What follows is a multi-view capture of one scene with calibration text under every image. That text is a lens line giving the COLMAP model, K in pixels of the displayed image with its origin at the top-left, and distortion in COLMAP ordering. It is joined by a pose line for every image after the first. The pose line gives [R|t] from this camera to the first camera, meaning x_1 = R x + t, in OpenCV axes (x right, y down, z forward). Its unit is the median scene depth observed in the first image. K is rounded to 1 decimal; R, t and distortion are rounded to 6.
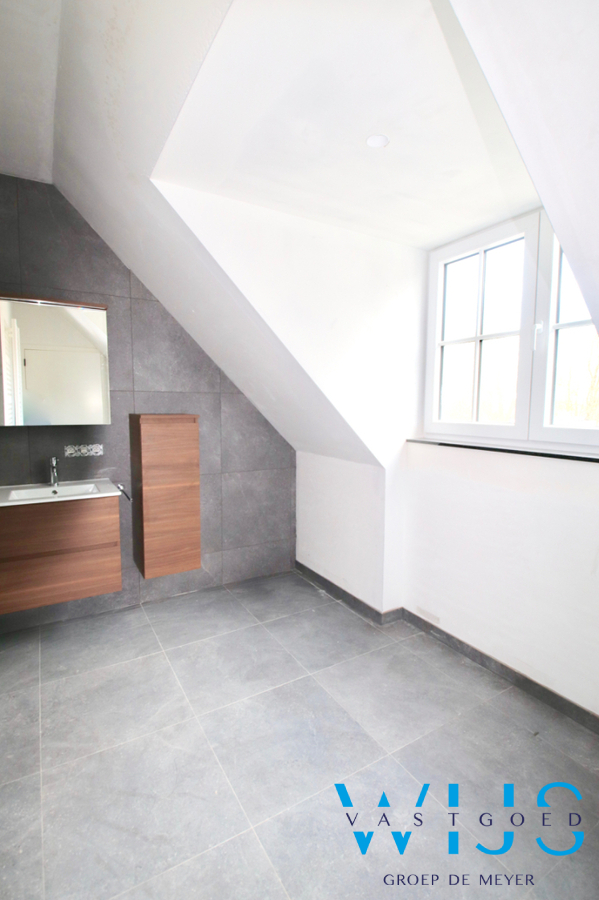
lens RADIAL K [[422.0, 0, 321.4], [0, 422.0, 442.1], [0, 0, 1]] dist [0.020455, -0.031040]
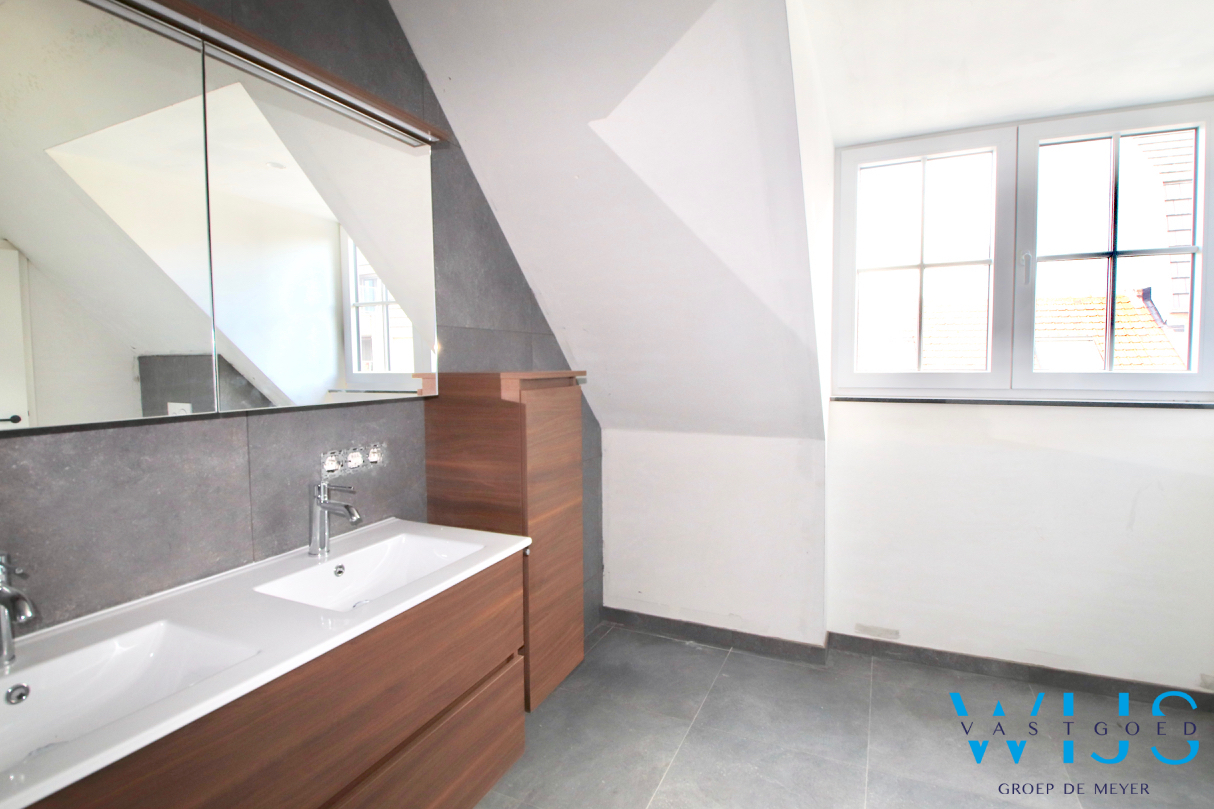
lens RADIAL K [[569.2, 0, 602.9], [0, 569.2, 391.4], [0, 0, 1]] dist [0.020455, -0.031040]
pose [[0.844567, -0.042115, 0.533790, -0.673109], [0.062973, 0.997796, -0.020911, -0.021946], [-0.531733, 0.051275, 0.845358, 0.385517]]
